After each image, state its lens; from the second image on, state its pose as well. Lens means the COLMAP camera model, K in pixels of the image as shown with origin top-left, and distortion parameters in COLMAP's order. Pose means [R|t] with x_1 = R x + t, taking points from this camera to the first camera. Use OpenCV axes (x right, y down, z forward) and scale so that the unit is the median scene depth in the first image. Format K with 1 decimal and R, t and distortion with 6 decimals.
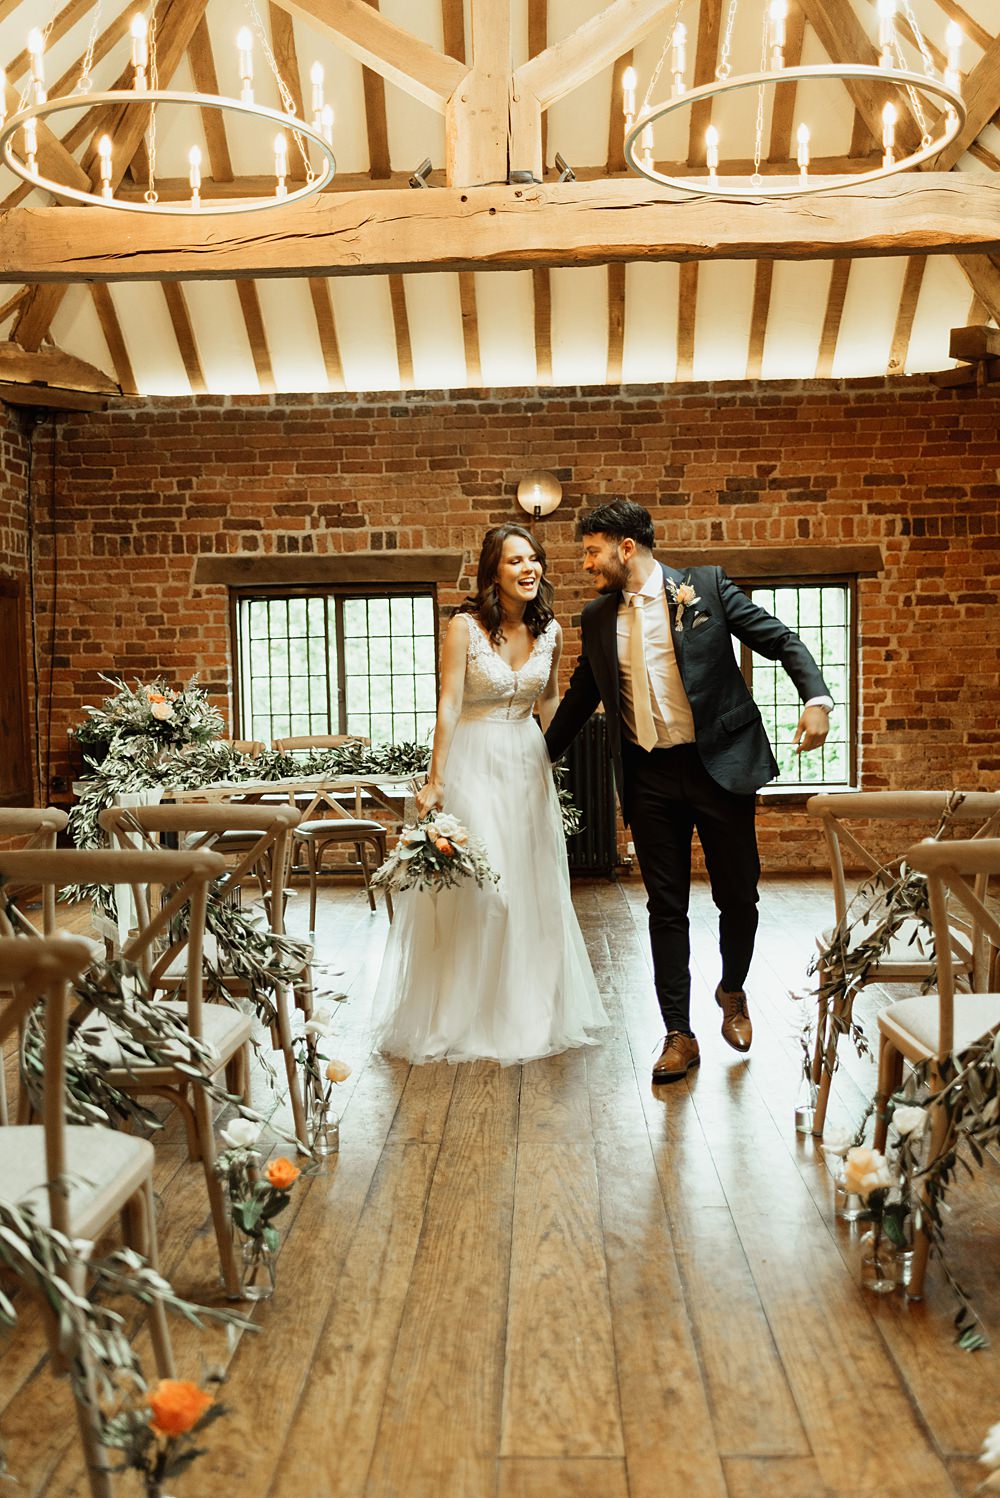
lens RADIAL K [[1440.6, 0, 500.0], [0, 1440.6, 749.0], [0, 0, 1]] dist [0.011406, -0.010517]
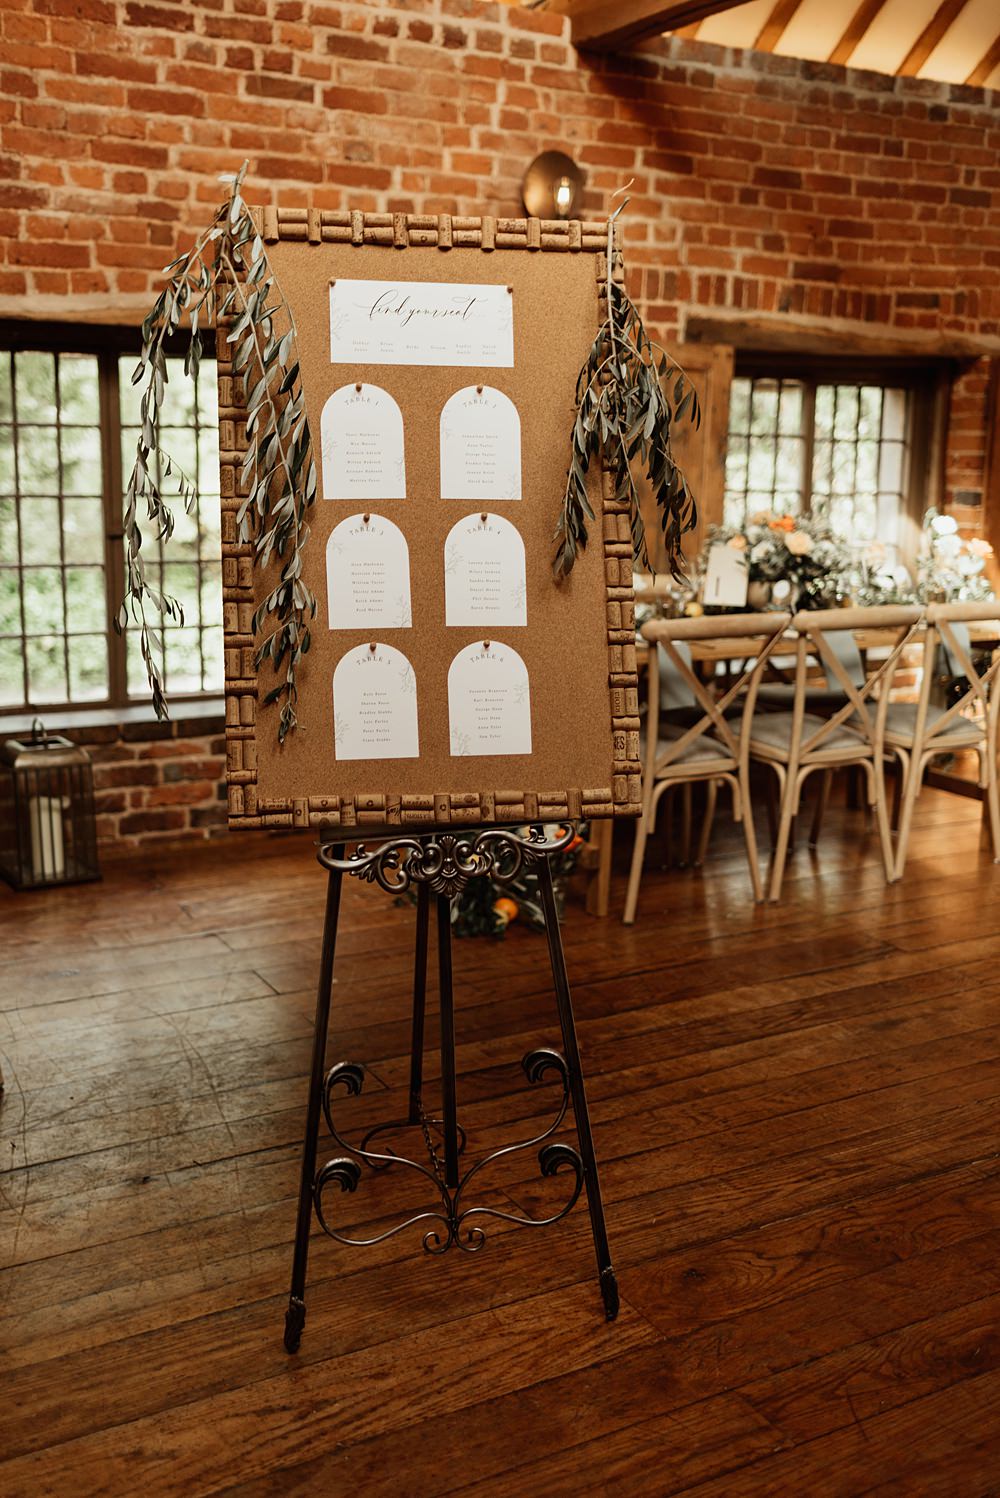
lens RADIAL K [[1492.4, 0, 498.9], [0, 1492.4, 759.9], [0, 0, 1]] dist [0.003914, 0.007650]
pose [[0.514998, 0.200203, -0.833484, 0.224046], [-0.070031, 0.978919, 0.191865, -0.035513], [0.854326, -0.040440, 0.518162, 0.278701]]
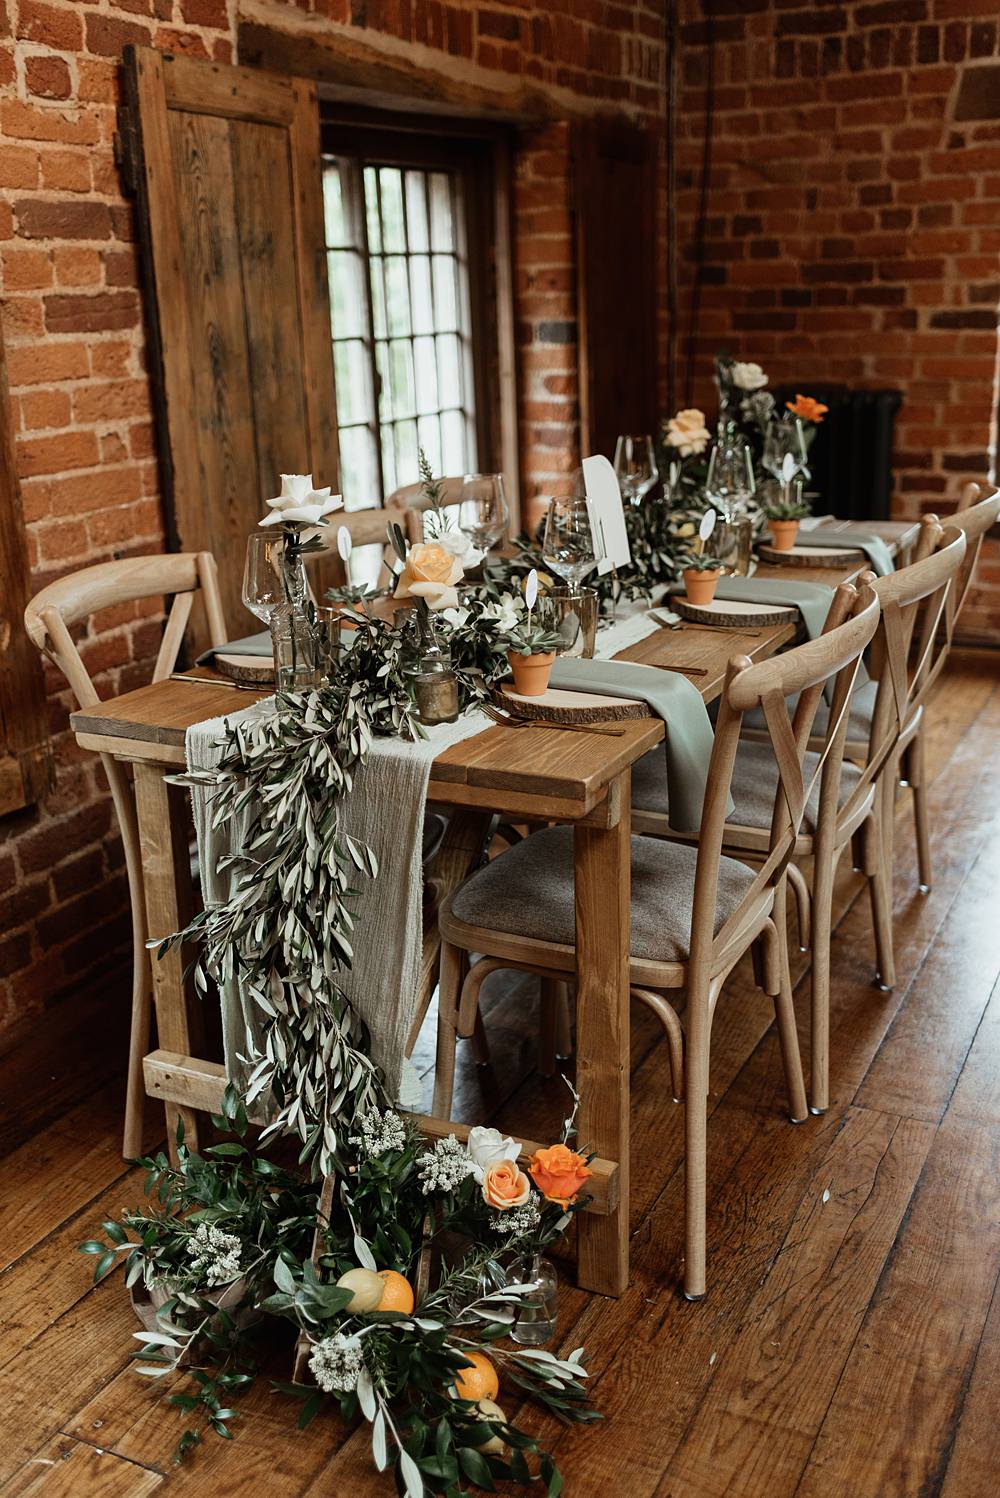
lens RADIAL K [[1479.9, 0, 498.5], [0, 1479.9, 739.5], [0, 0, 1]] dist [0.004781, 0.003903]
pose [[0.906451, 0.110781, -0.407522, -0.113470], [-0.002980, 0.966635, 0.256141, -0.031360], [0.422300, -0.230964, 0.876537, 0.380583]]
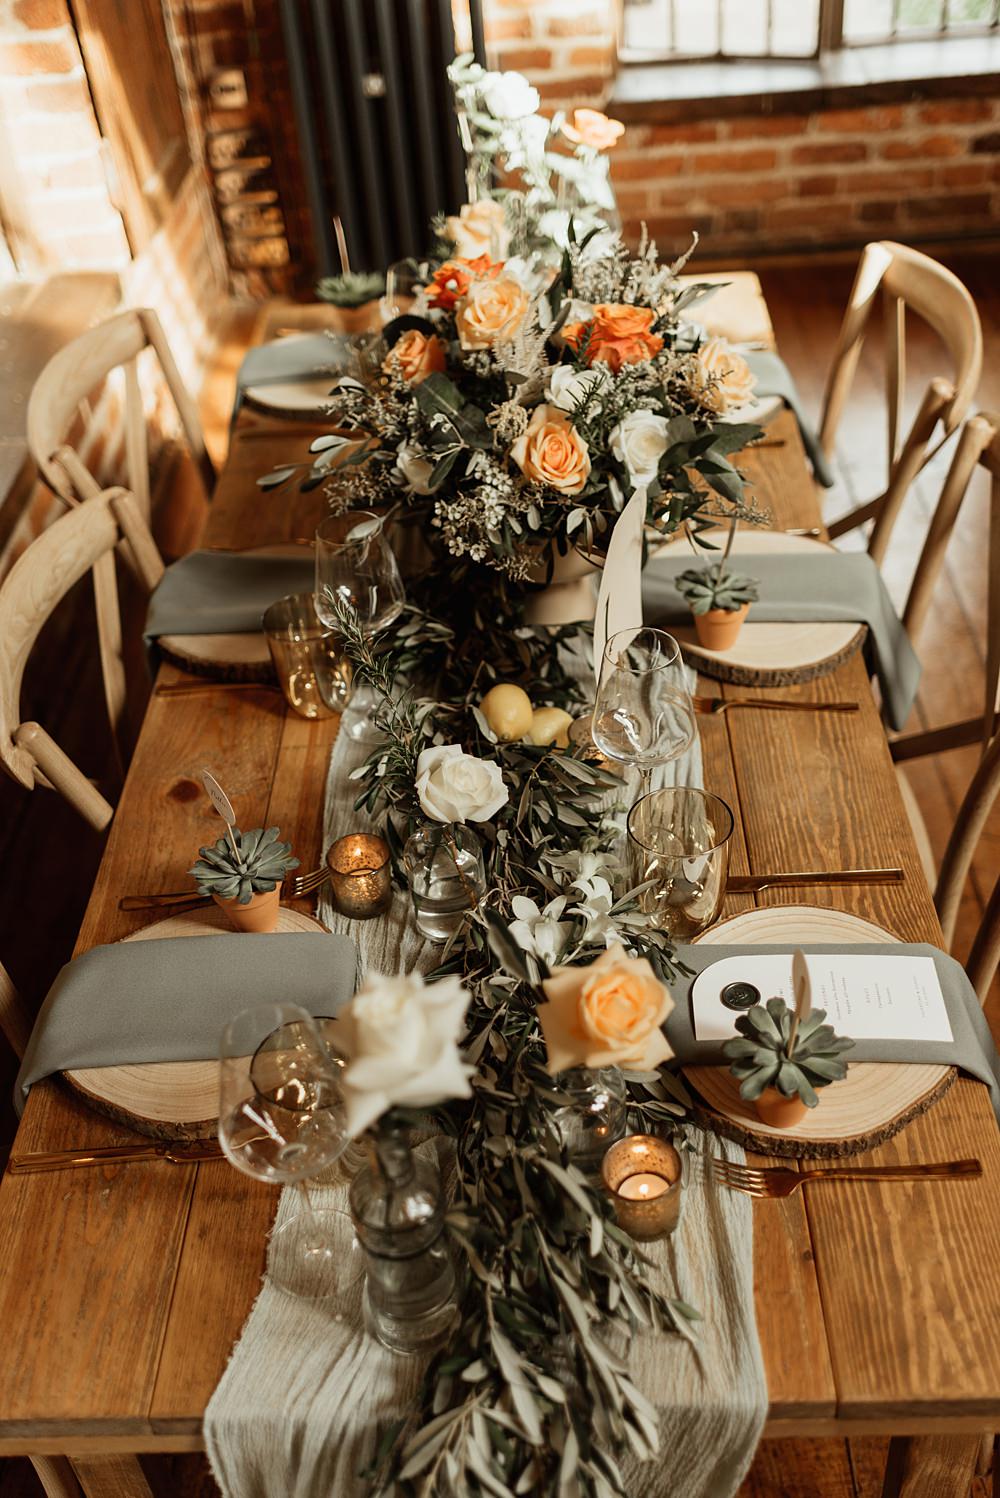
lens RADIAL K [[1540.9, 0, 497.1], [0, 1540.9, 779.0], [0, 0, 1]] dist [0.010464, 0.002325]
pose [[0.998093, -0.055224, -0.027592, -0.223154], [0.060740, 0.798620, 0.598762, -0.087218], [-0.011031, -0.599296, 0.800451, 0.494248]]
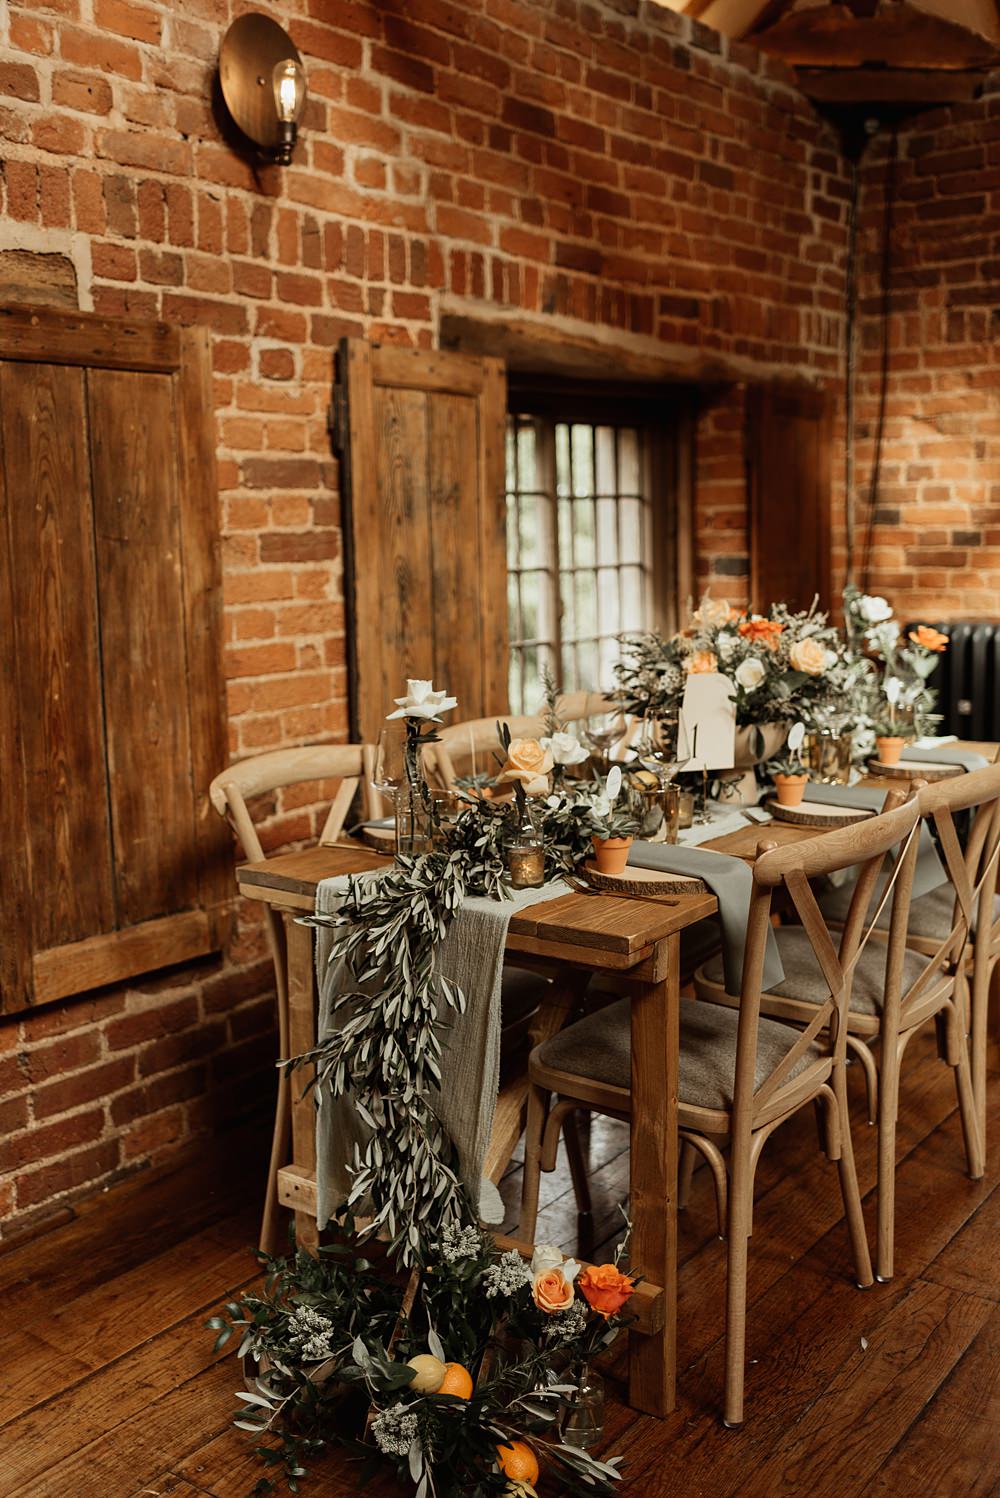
lens RADIAL K [[1462.9, 0, 496.2], [0, 1462.9, 746.6], [0, 0, 1]] dist [0.007277, 0.000347]
pose [[0.821940, 0.083954, -0.563353, -0.070341], [-0.019458, 0.992639, 0.119539, -0.033280], [0.569242, -0.087292, 0.817523, 0.356492]]
